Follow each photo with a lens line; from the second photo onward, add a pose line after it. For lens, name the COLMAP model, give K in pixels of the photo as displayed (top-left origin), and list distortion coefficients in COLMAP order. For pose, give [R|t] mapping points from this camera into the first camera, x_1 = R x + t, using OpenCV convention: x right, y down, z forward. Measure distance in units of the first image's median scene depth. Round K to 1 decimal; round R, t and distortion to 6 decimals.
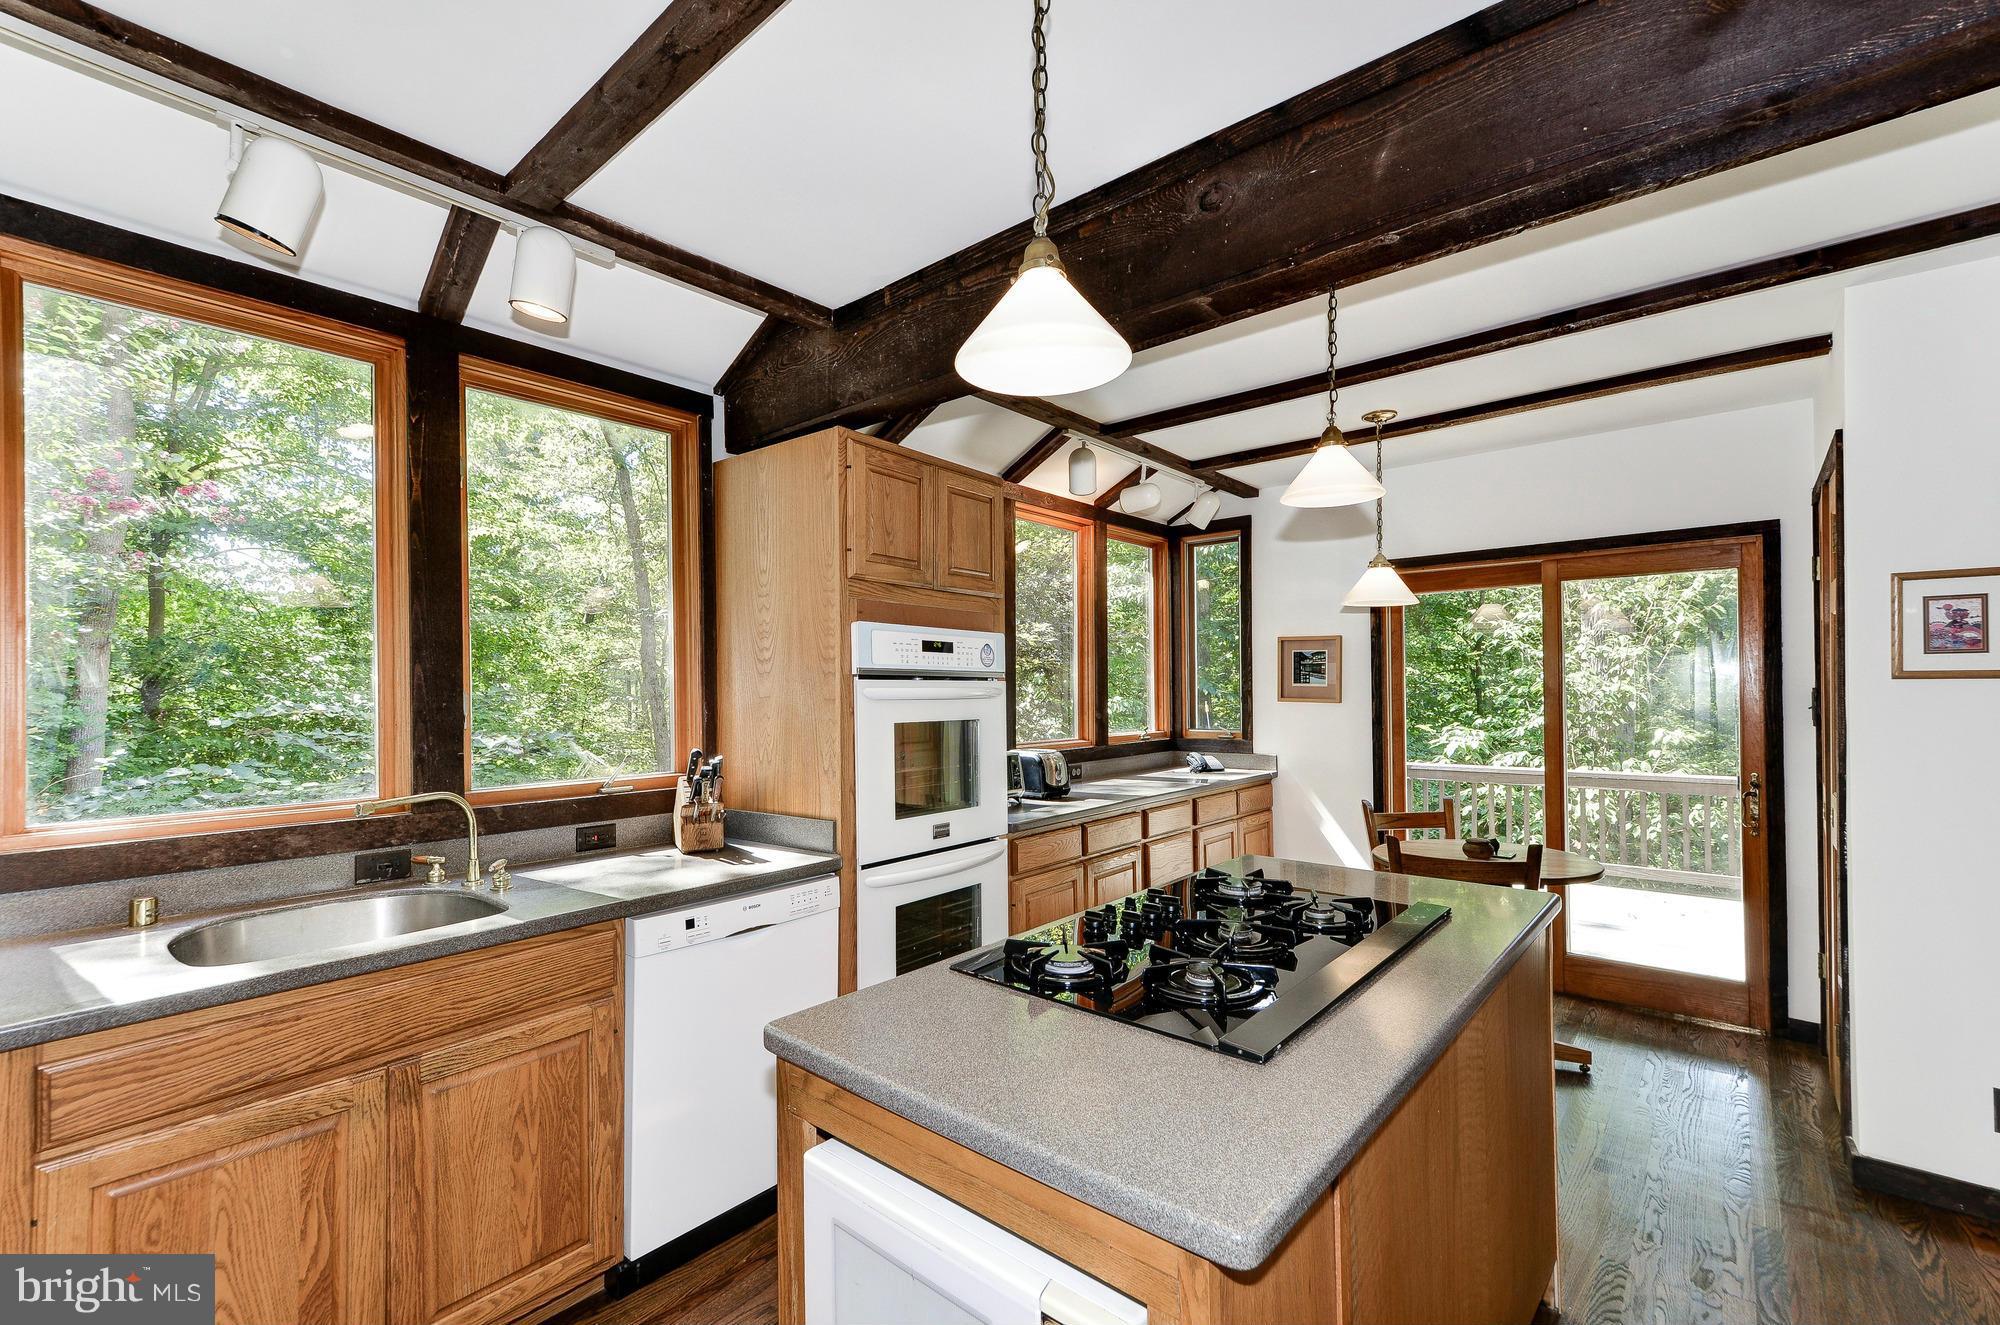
lens RADIAL K [[869.9, 0, 979.5], [0, 869.9, 683.4], [0, 0, 1]] dist [-0.001107, 0.000116]
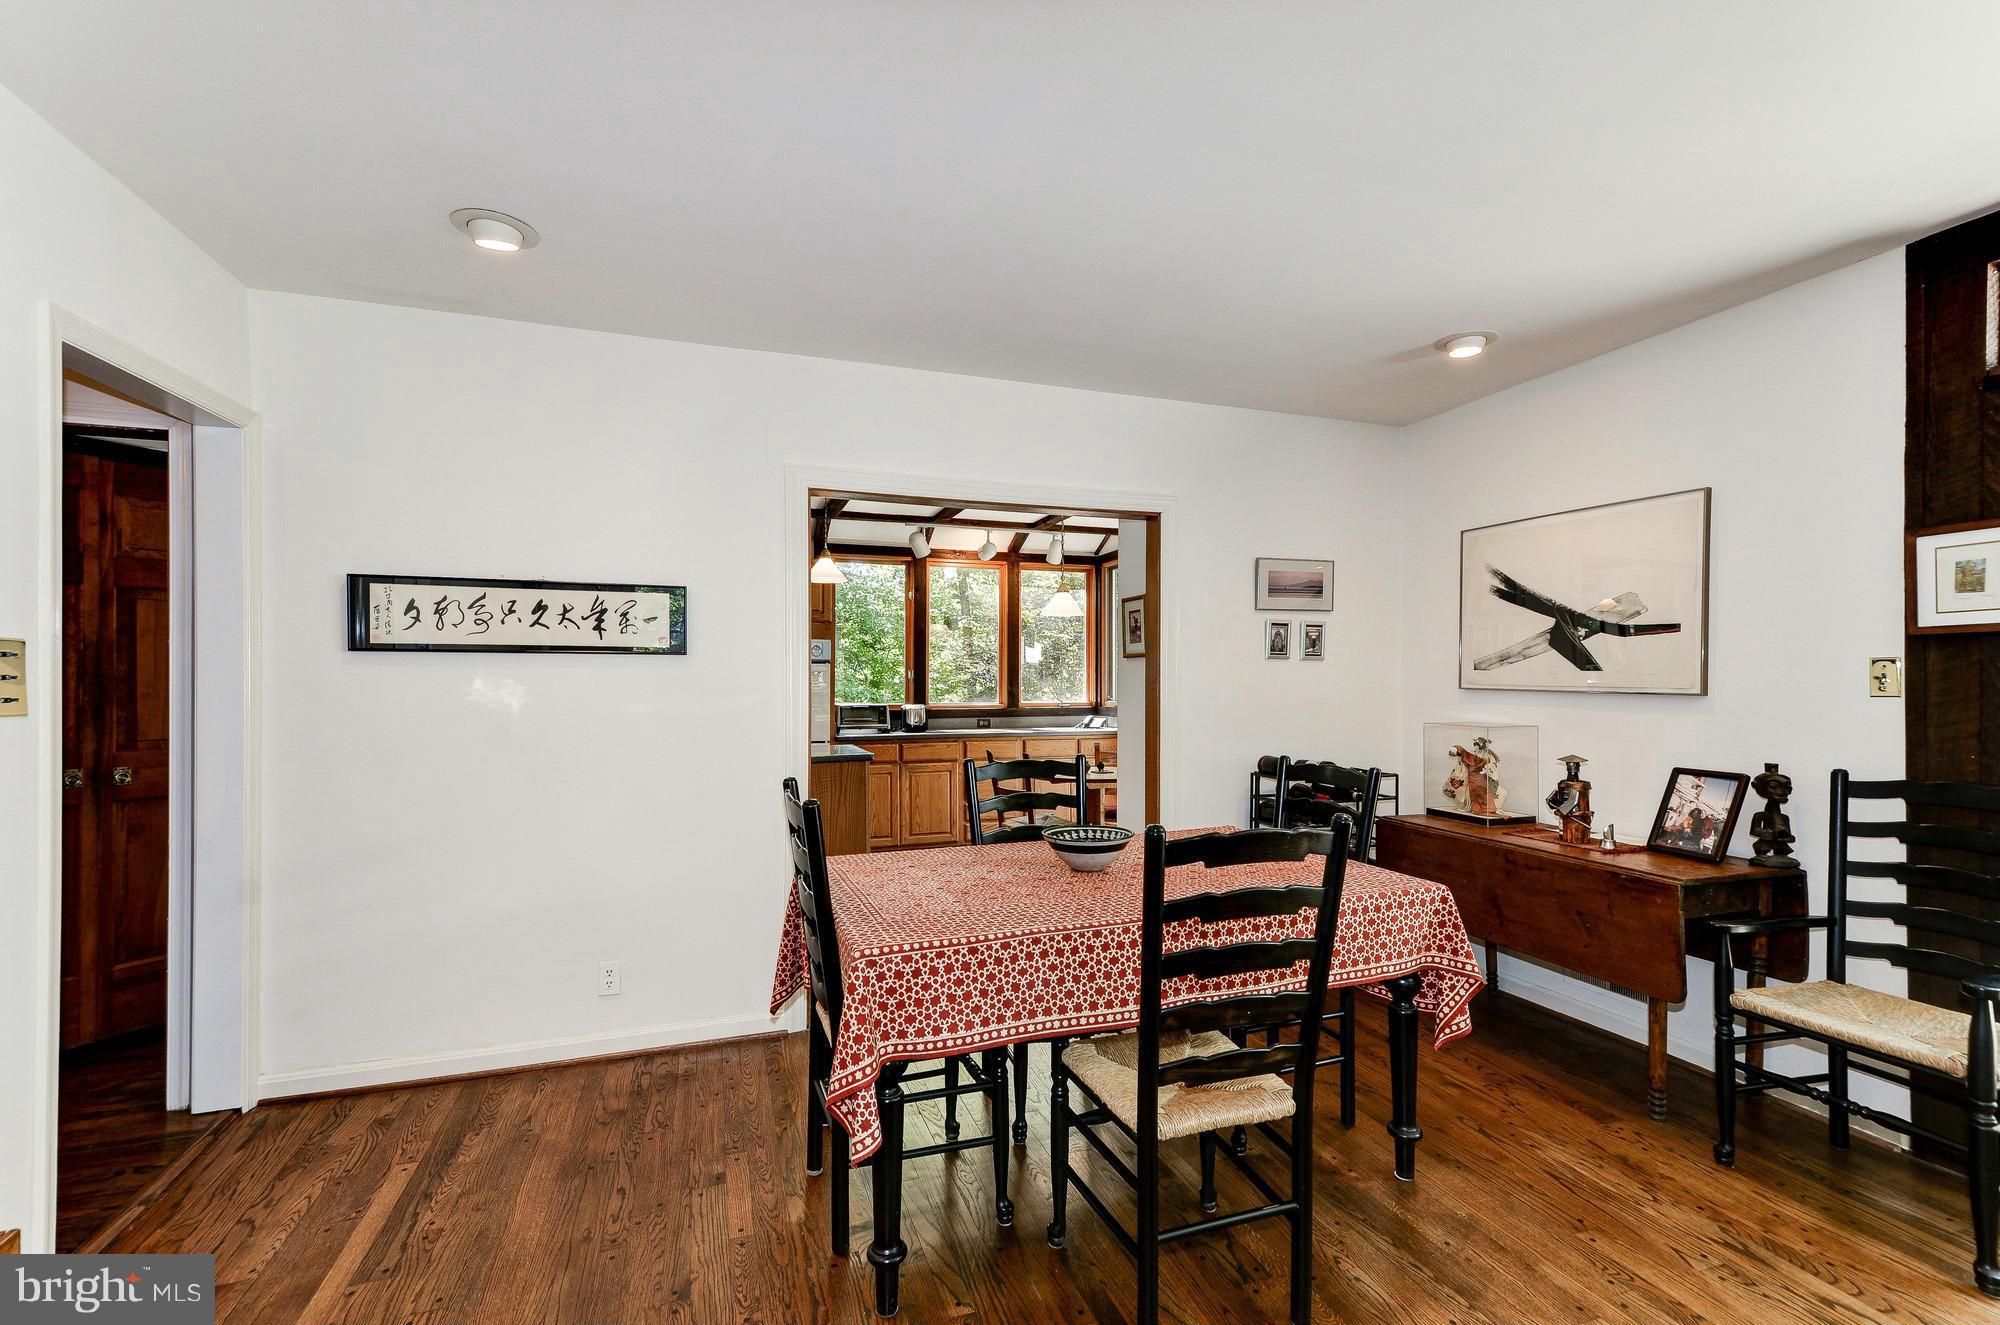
lens RADIAL K [[871.2, 0, 997.5], [0, 871.2, 683.3], [0, 0, 1]] dist [0.004969, 0.000007]
pose [[0.866754, 0.011667, -0.498600, 0.838368], [-0.007954, 0.999923, 0.009570, 0.012714], [0.498673, -0.004329, 0.866780, -0.332845]]
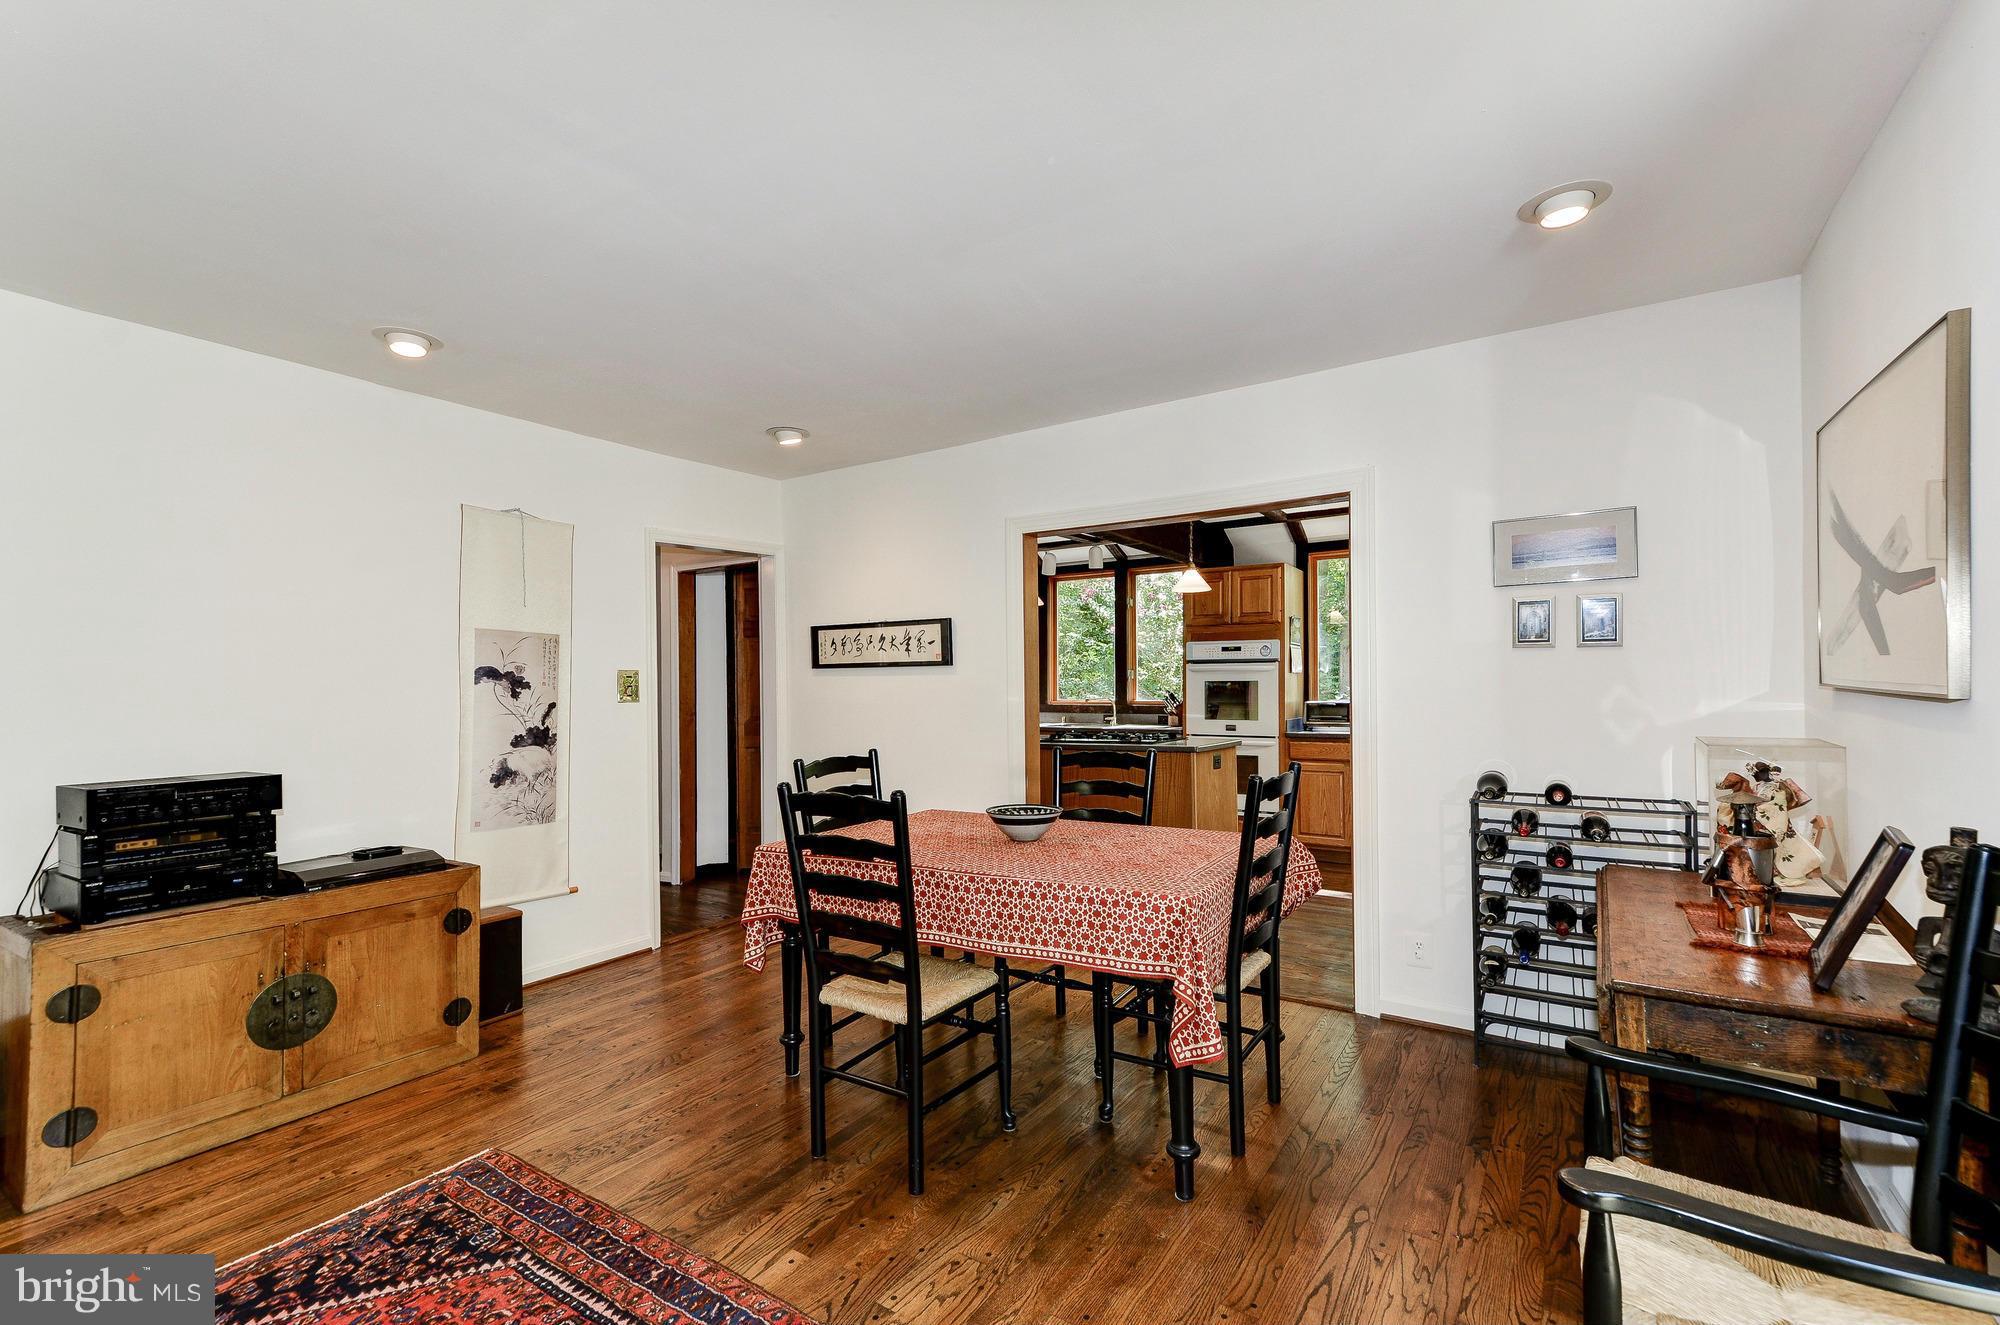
lens RADIAL K [[871.2, 0, 997.5], [0, 871.2, 683.3], [0, 0, 1]] dist [0.004969, 0.000007]
pose [[0.135289, 0.008533, -0.990769, 1.232175], [0.014143, 0.999844, 0.010543, 0.009434], [0.990705, -0.015439, 0.135147, 0.033824]]
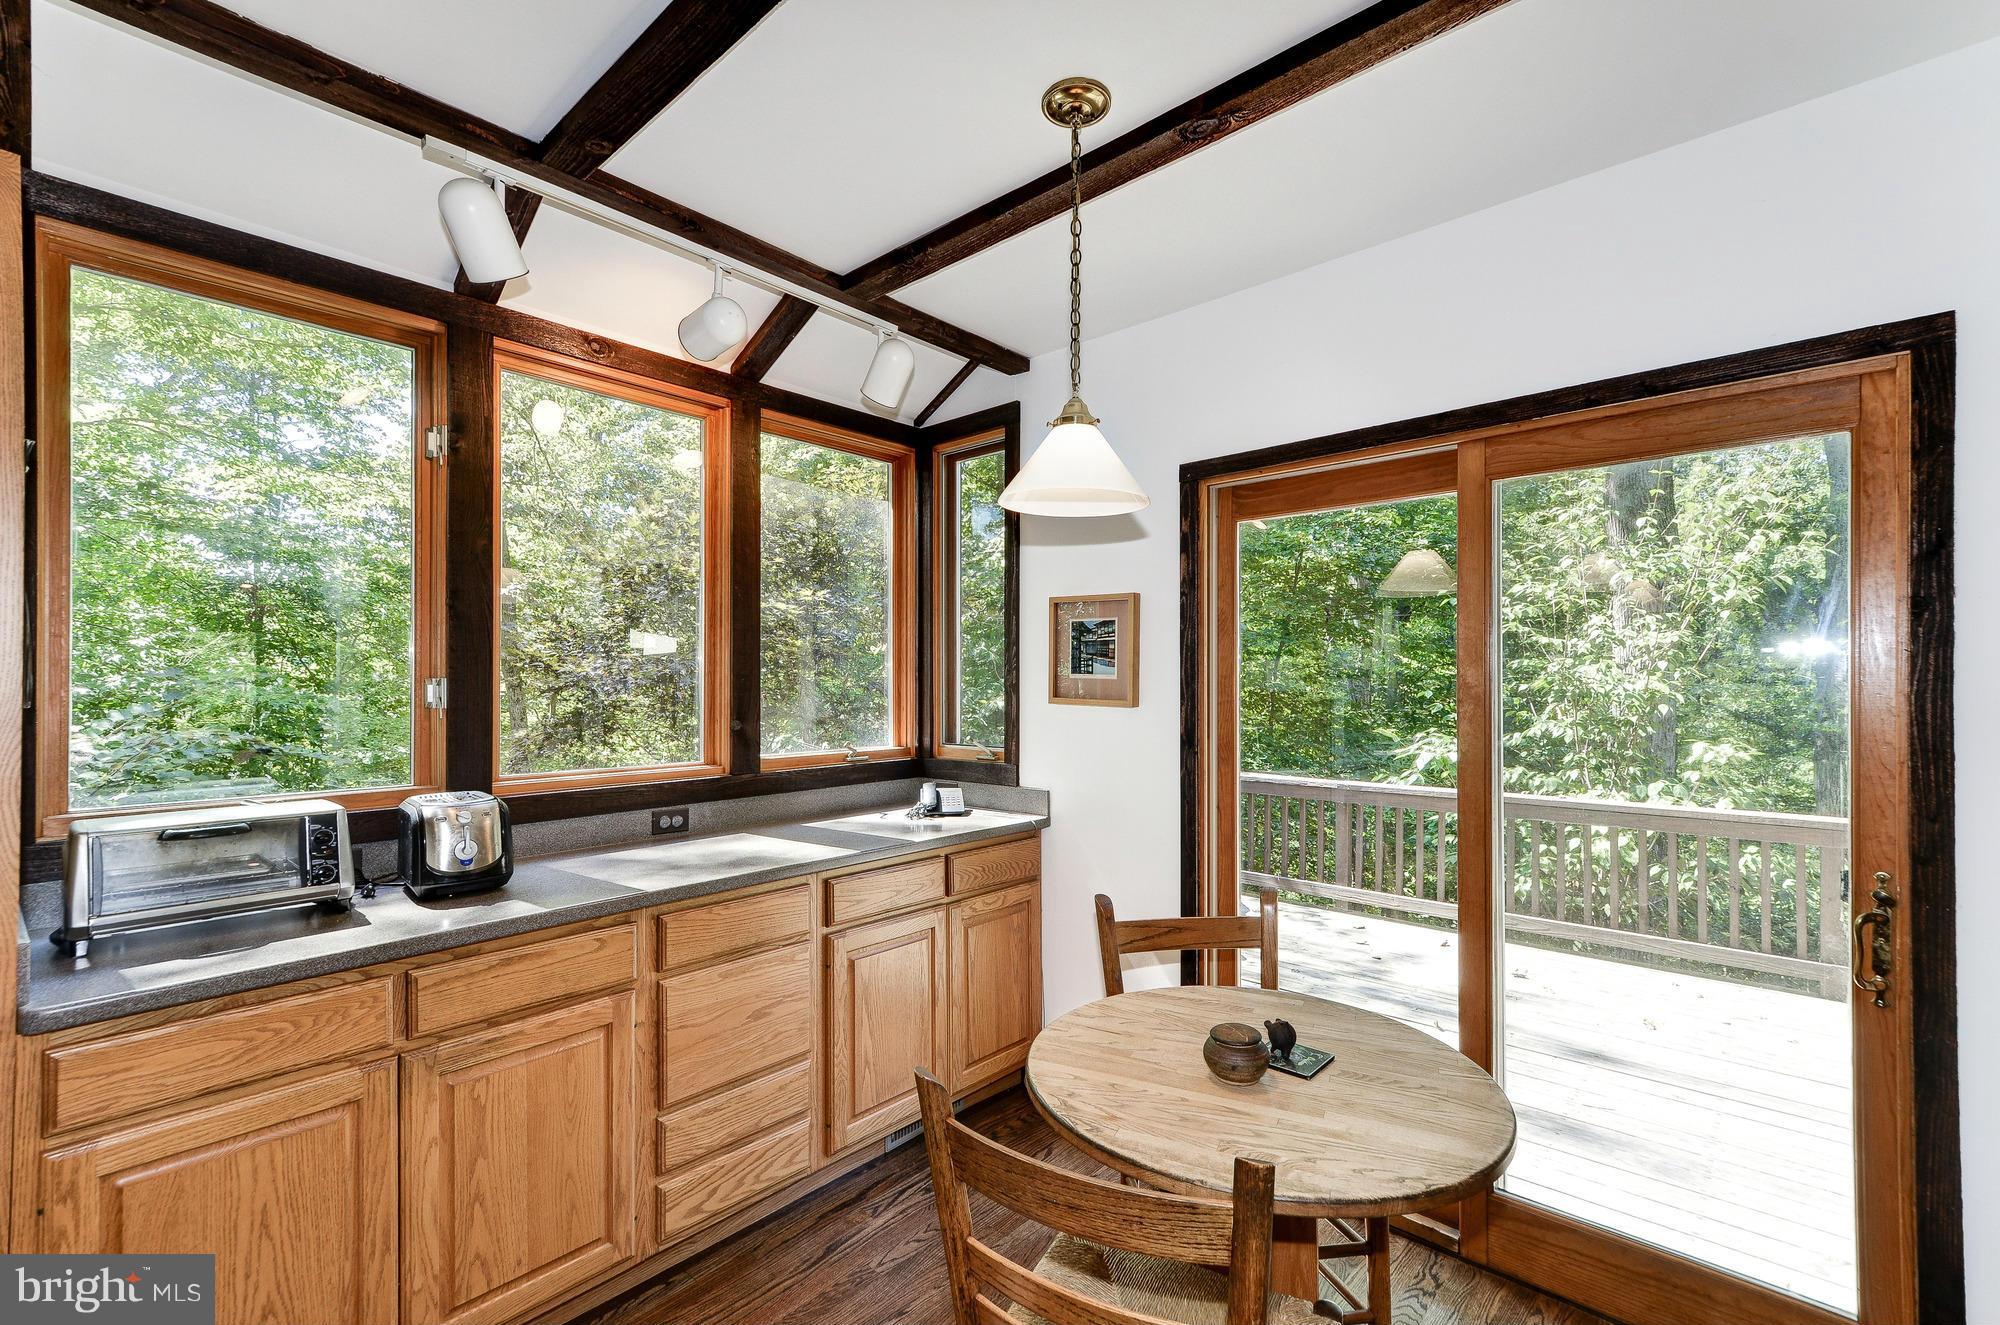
lens RADIAL K [[871.2, 0, 997.5], [0, 871.2, 683.3], [0, 0, 1]] dist [0.004969, 0.000007]
pose [[0.999737, 0.008138, -0.021448, 0.310896], [-0.007945, 0.999927, 0.009095, 0.001353], [0.021521, -0.008922, 0.999729, 0.378589]]
